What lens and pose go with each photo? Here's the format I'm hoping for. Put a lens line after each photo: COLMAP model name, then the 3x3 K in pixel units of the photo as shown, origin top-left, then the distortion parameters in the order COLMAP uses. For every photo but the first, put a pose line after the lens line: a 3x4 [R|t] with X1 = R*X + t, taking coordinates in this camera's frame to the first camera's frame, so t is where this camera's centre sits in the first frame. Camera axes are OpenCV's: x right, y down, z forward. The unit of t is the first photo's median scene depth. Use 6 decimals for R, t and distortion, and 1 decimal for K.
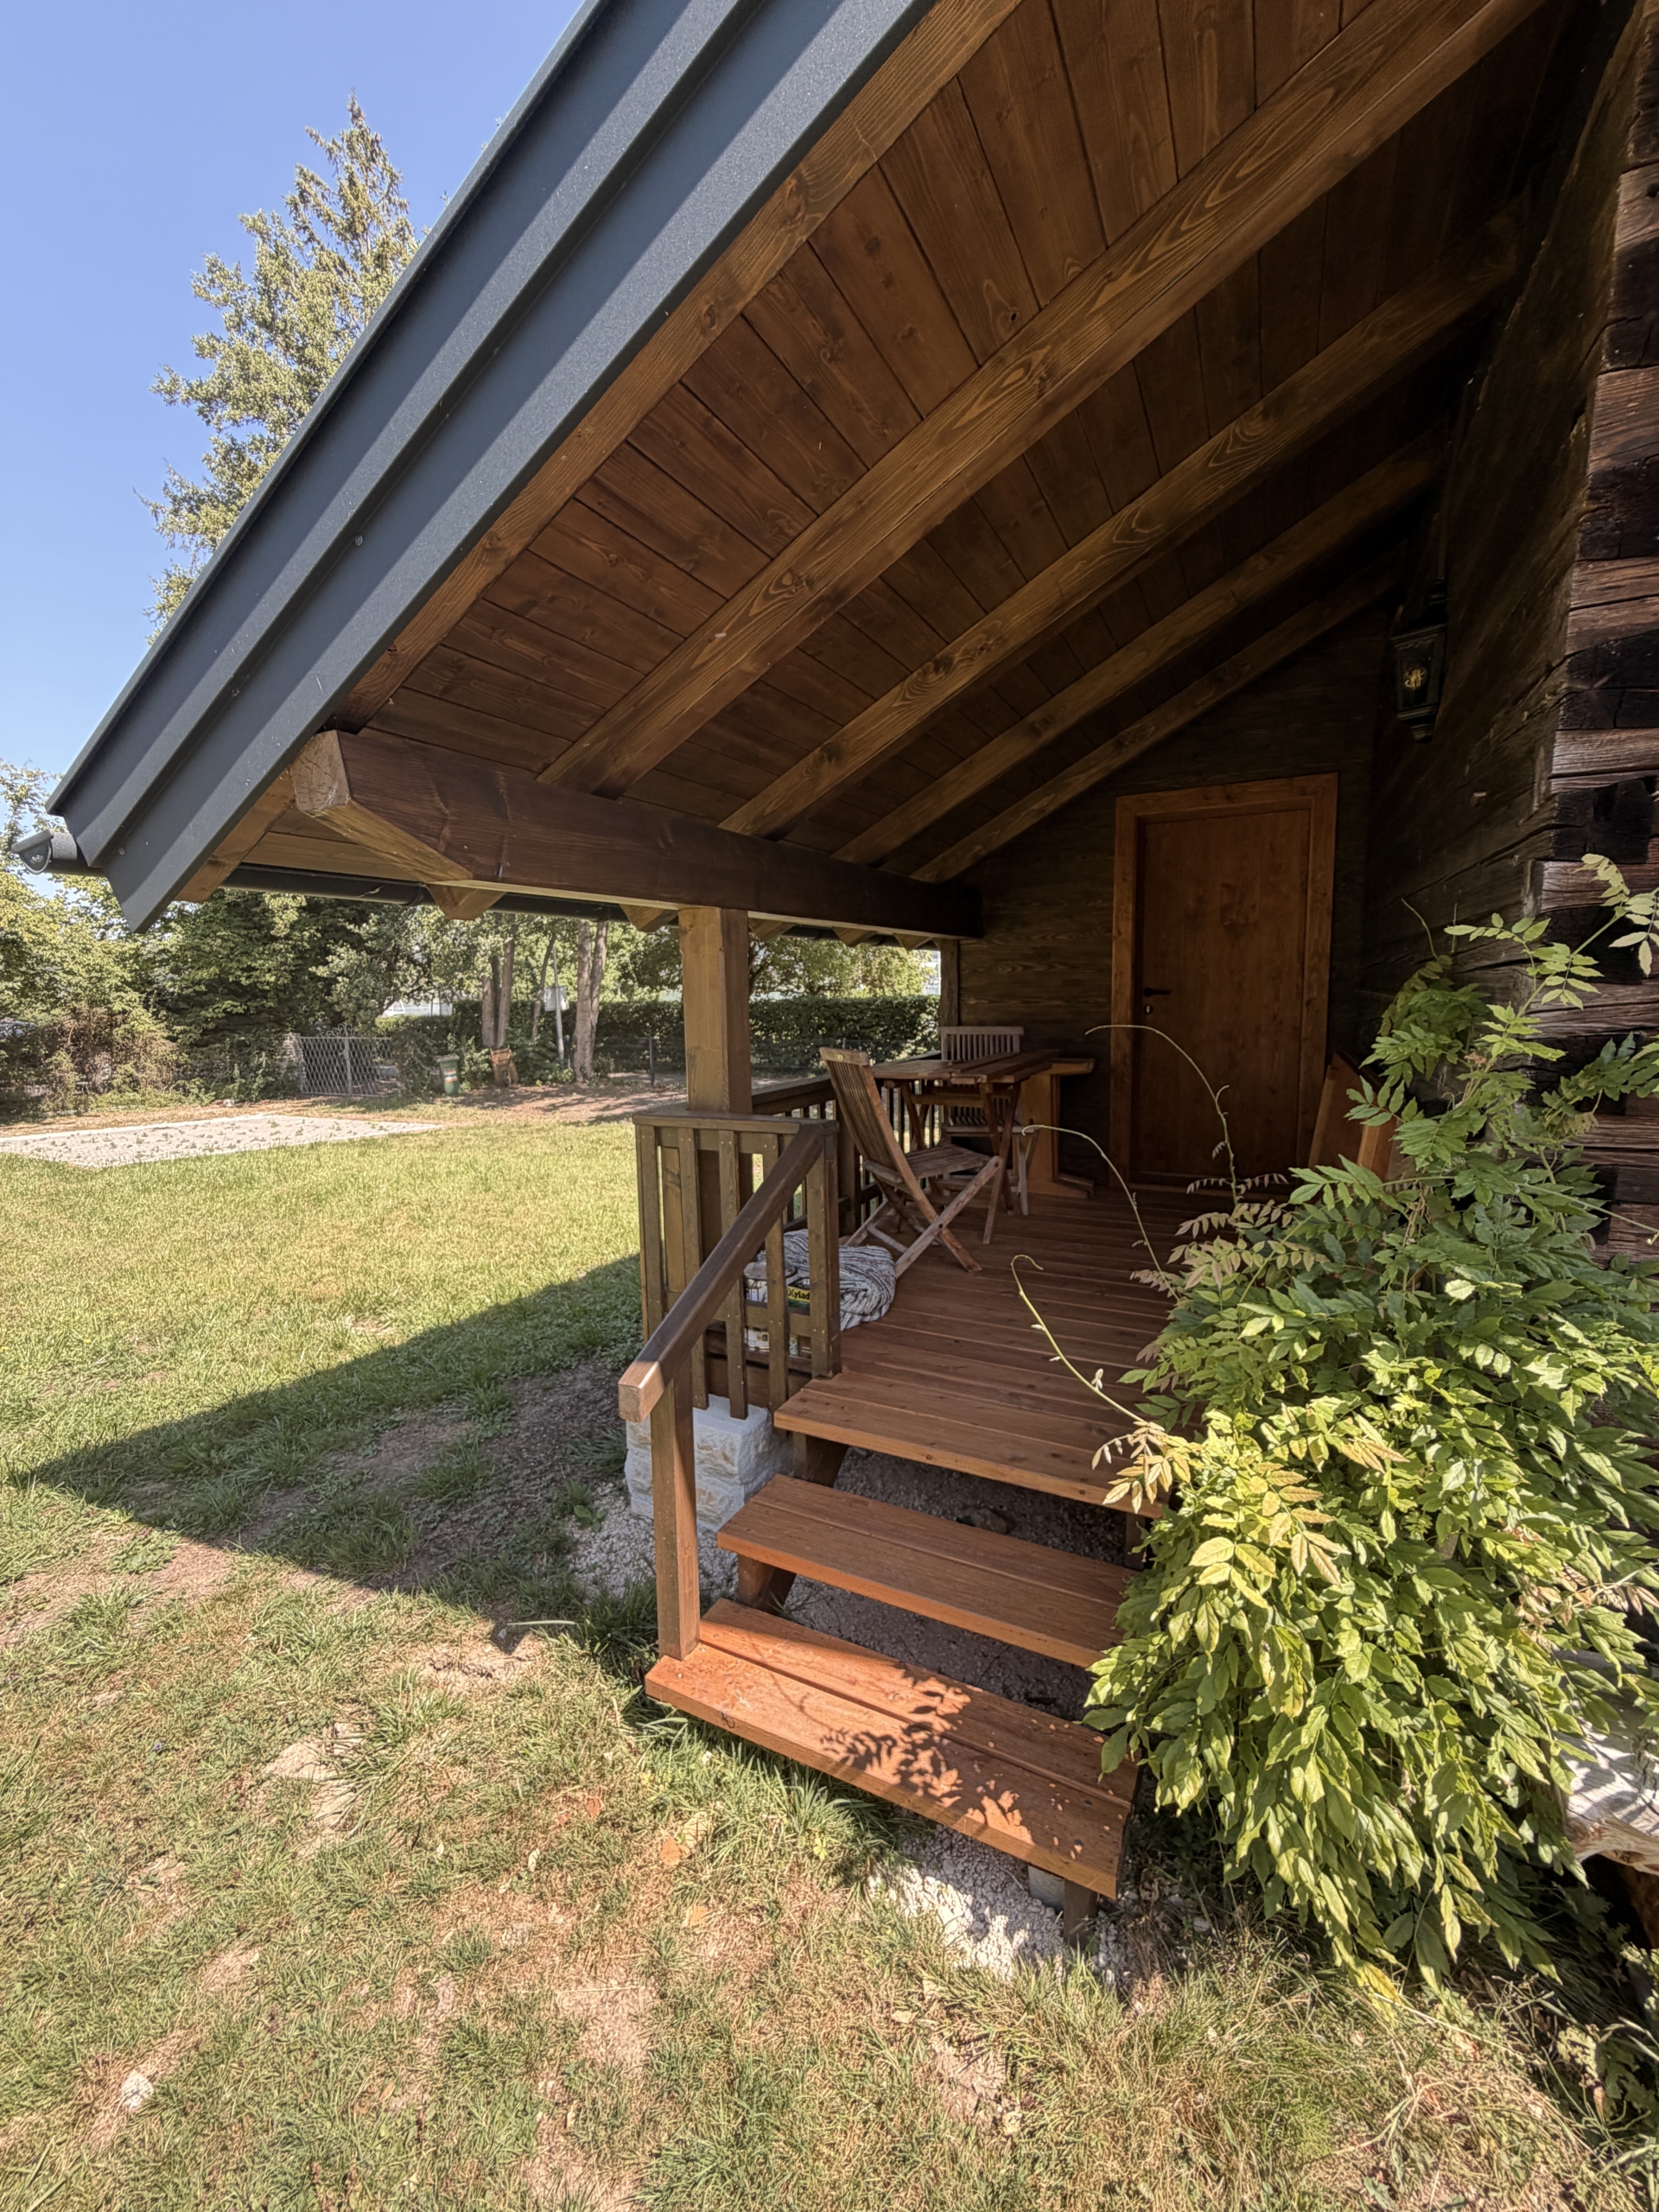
lens RADIAL K [[878.2, 0, 837.1], [0, 878.2, 1096.0], [0, 0, 1]] dist [-0.001004, 0.000222]
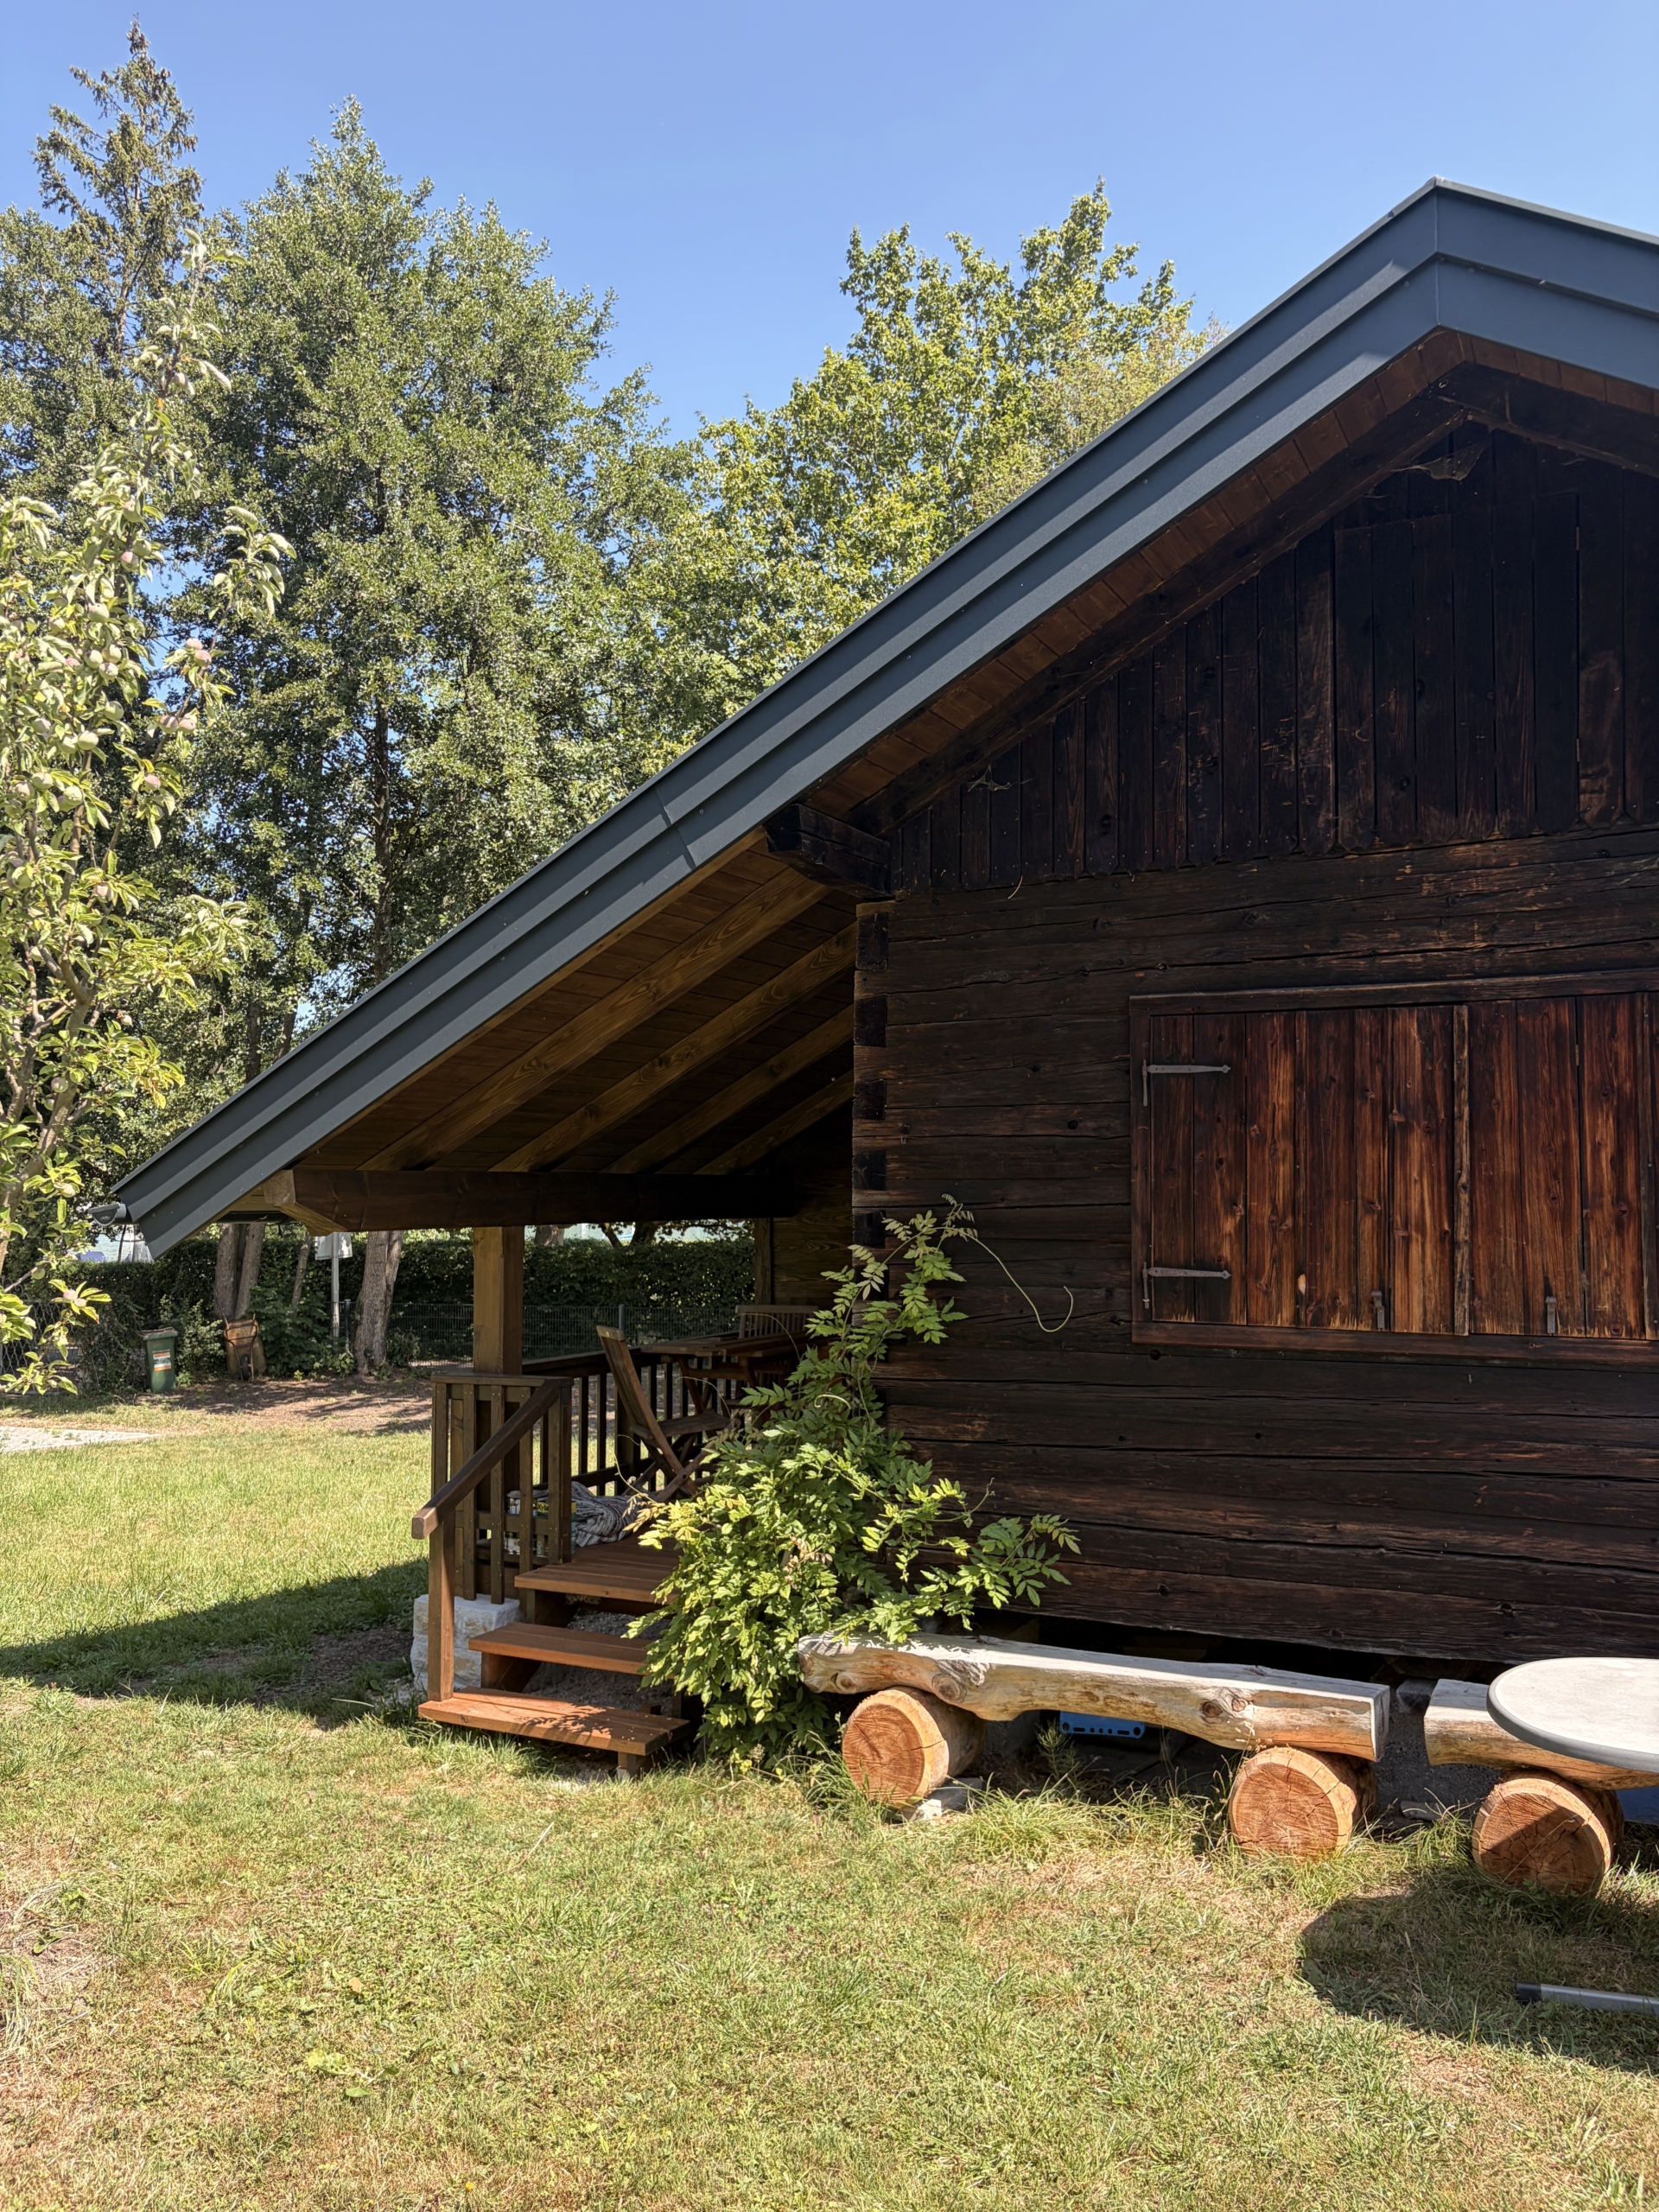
lens RADIAL K [[1663.8, 0, 834.7], [0, 1663.8, 1112.6], [0, 0, 1]] dist [0.036104, -0.041281]
pose [[0.999932, 0.008594, -0.007844, 0.064153], [-0.009851, 0.984042, -0.177661, 0.011289], [0.006192, 0.177726, 0.984061, -0.254096]]
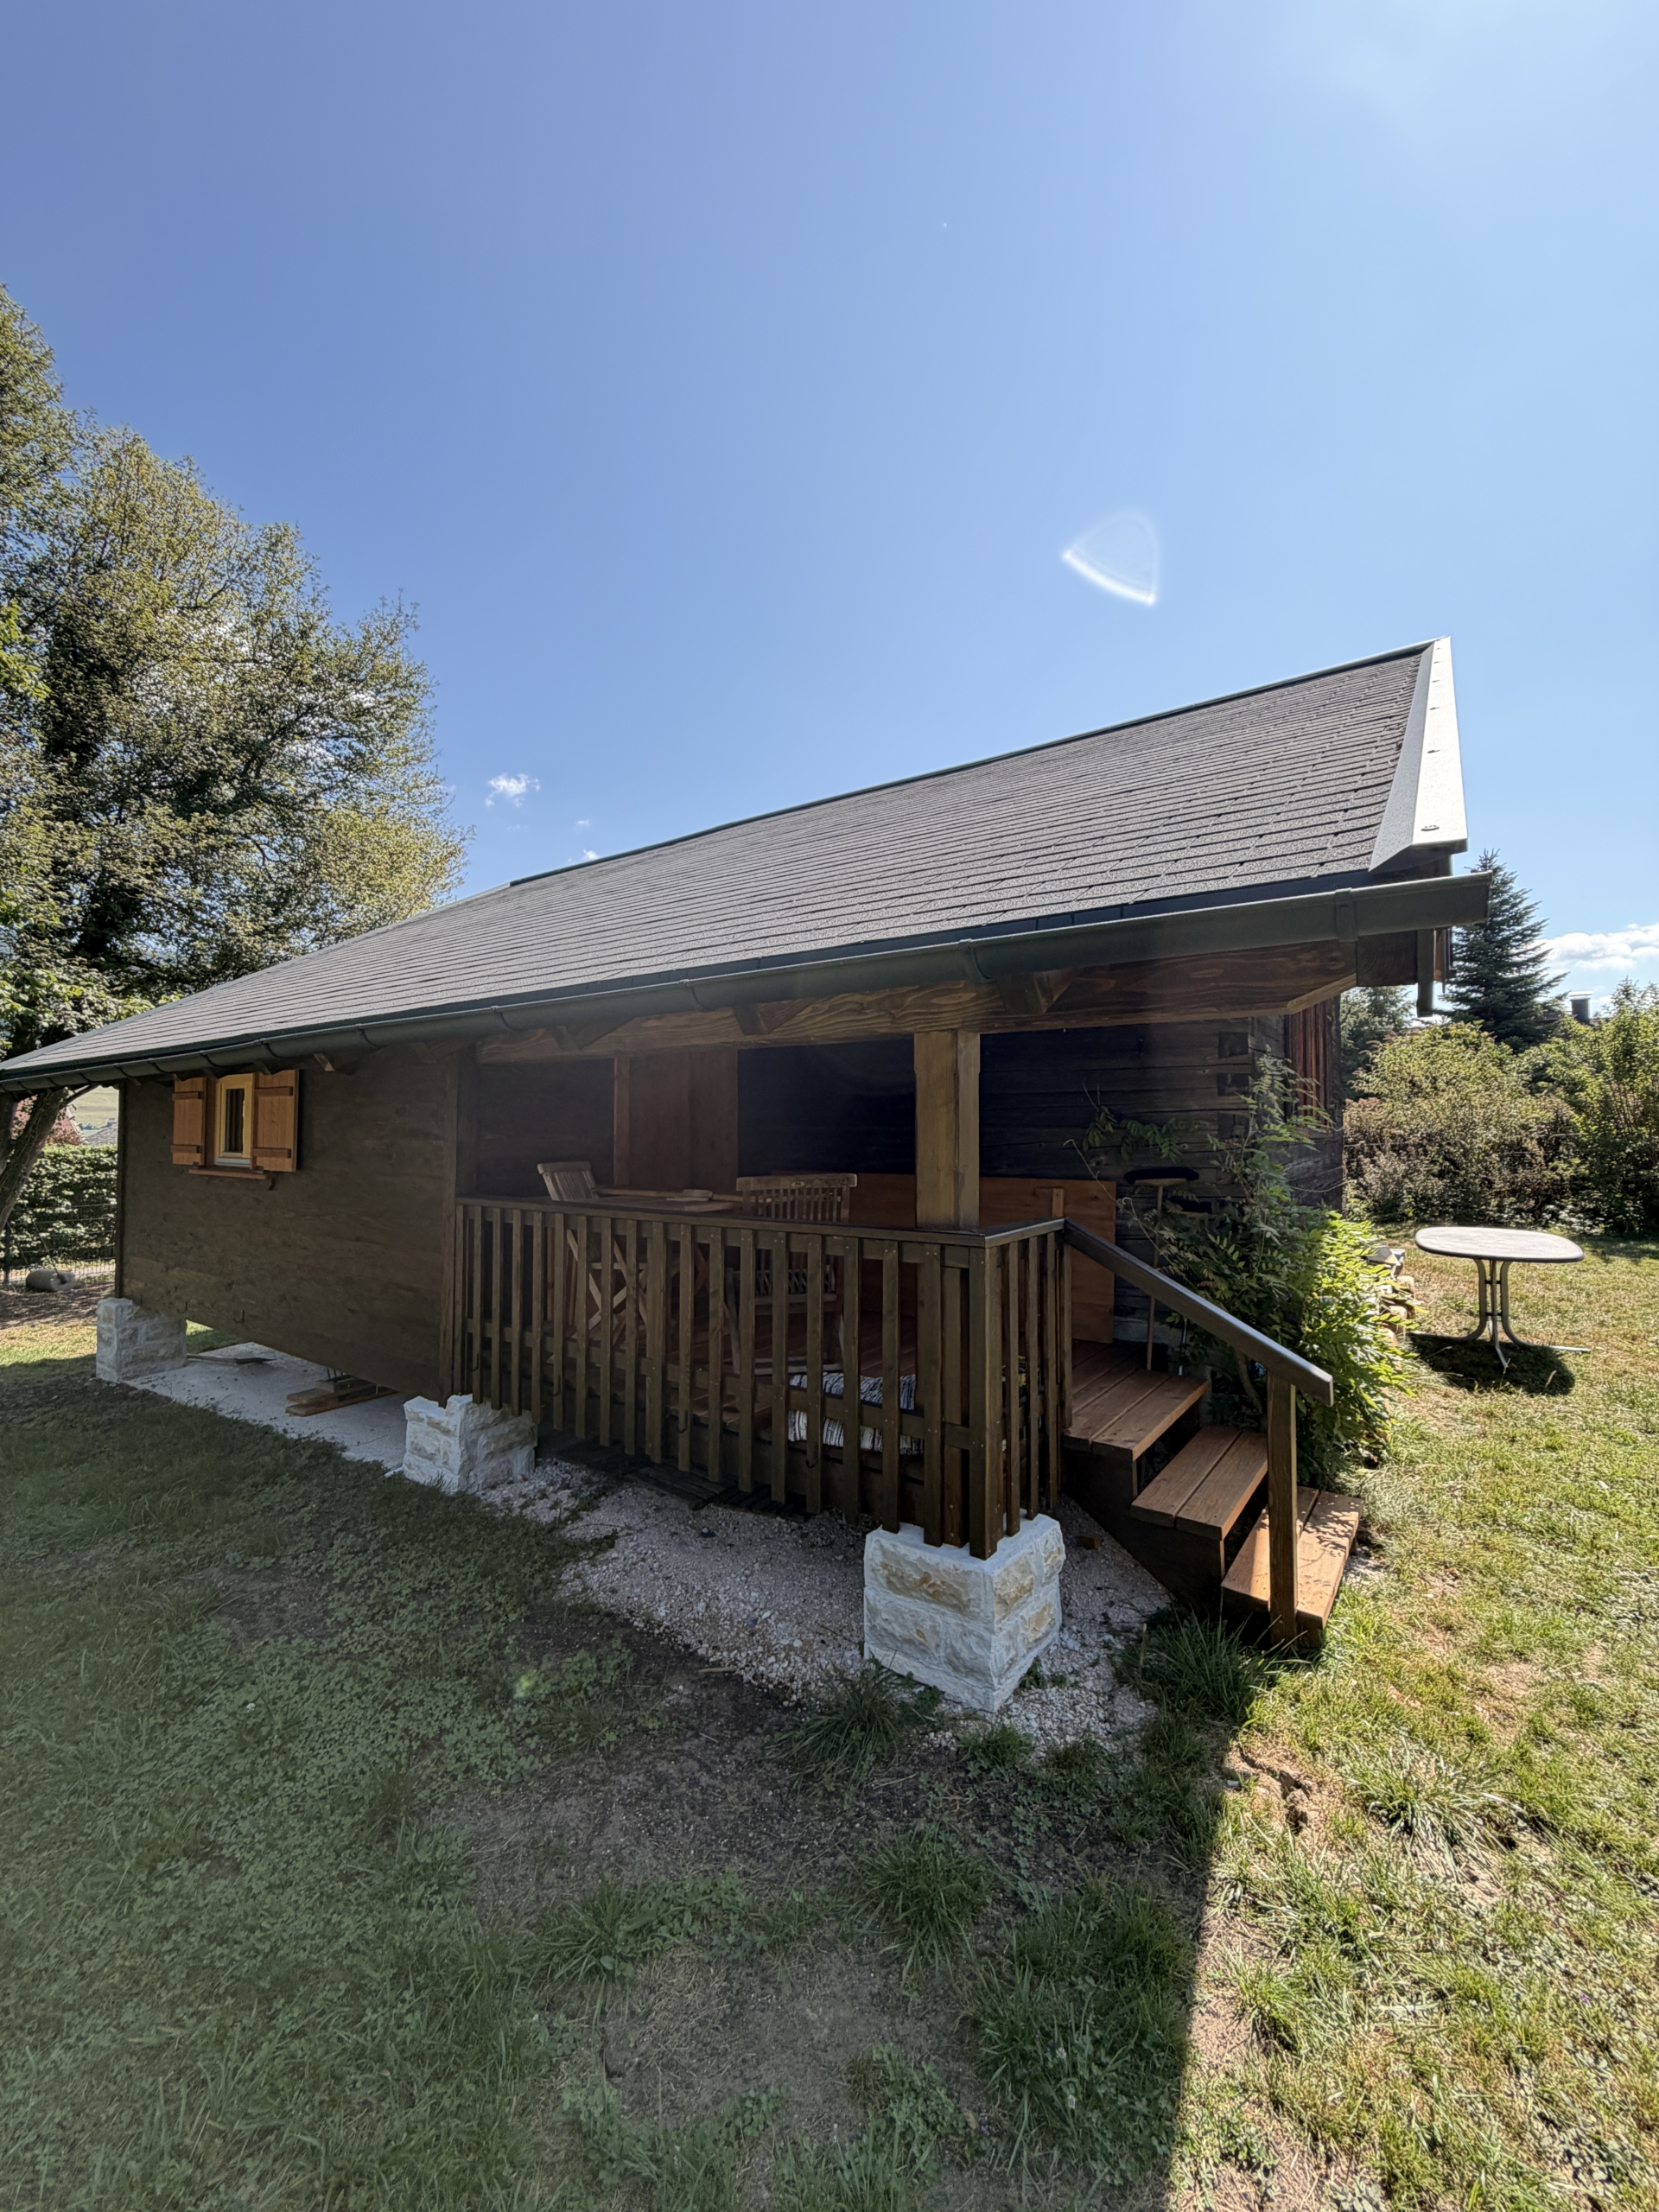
lens RADIAL K [[878.2, 0, 837.1], [0, 878.2, 1096.0], [0, 0, 1]] dist [-0.001004, 0.000222]
pose [[0.171367, 0.045167, 0.984171, -0.180661], [0.120051, 0.990547, -0.066364, -0.012189], [-0.977866, 0.129523, 0.164324, 0.150332]]
